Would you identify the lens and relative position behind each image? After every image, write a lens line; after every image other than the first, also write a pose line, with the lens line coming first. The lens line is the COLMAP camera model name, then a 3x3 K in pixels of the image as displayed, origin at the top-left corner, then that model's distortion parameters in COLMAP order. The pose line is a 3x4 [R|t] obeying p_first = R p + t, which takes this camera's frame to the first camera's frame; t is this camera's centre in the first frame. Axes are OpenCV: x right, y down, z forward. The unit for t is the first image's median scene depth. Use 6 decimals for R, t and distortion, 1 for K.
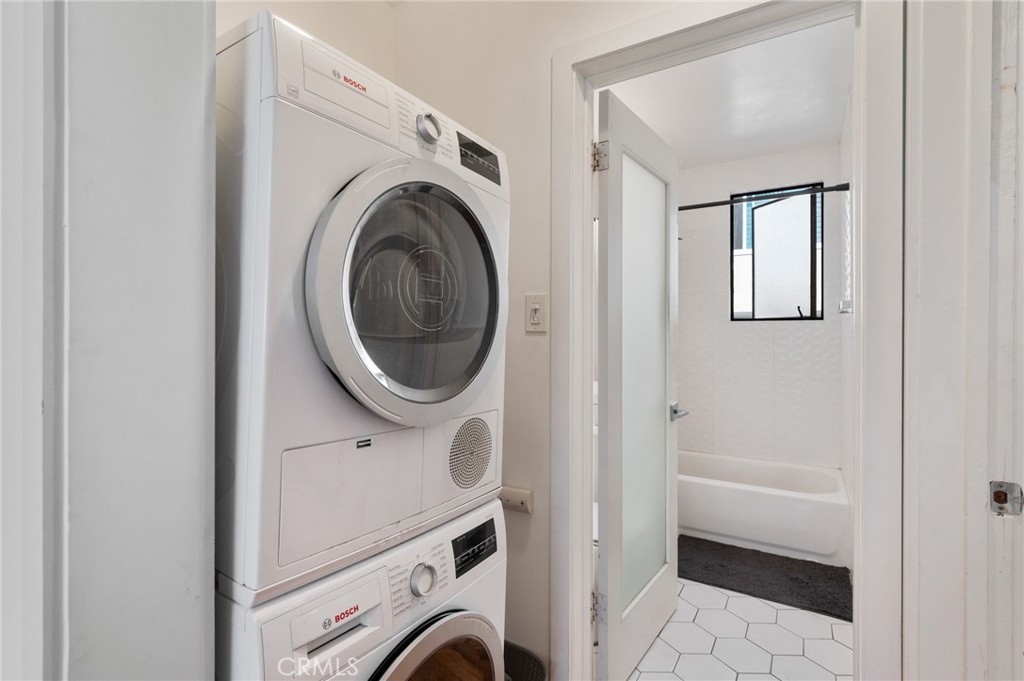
lens RADIAL K [[457.3, 0, 512.2], [0, 457.3, 334.2], [0, 0, 1]] dist [0.001014, 0.000264]
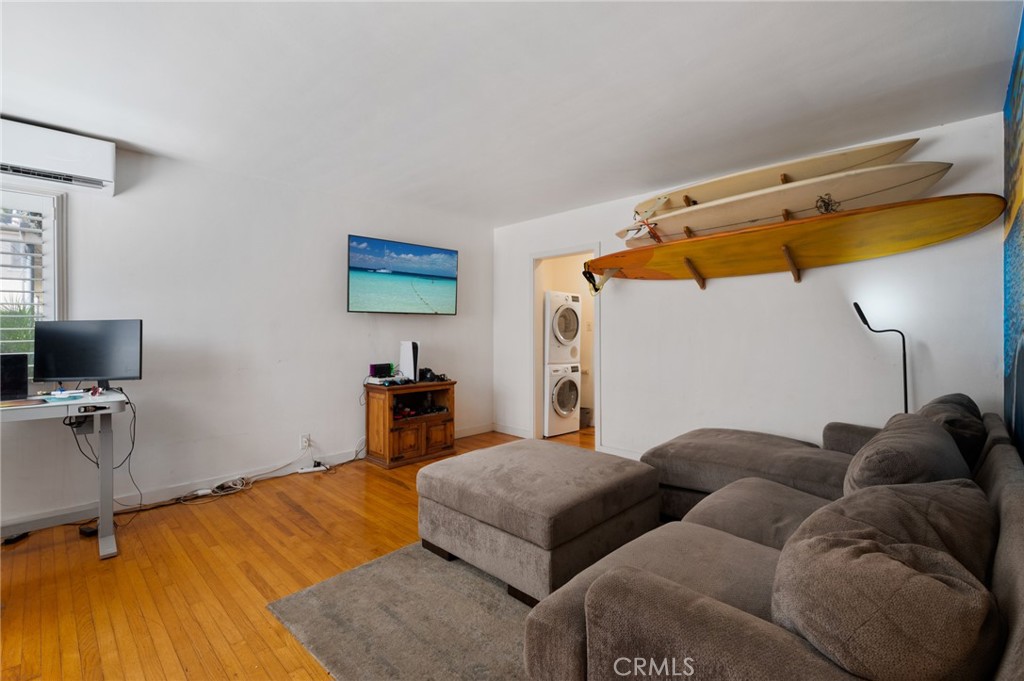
lens RADIAL K [[457.3, 0, 512.2], [0, 457.3, 334.2], [0, 0, 1]] dist [0.001014, 0.000264]
pose [[0.977754, -0.002724, -0.209738, 0.319721], [0.005754, 0.999888, 0.013837, -0.039448], [0.209677, -0.014736, 0.977660, -4.280490]]
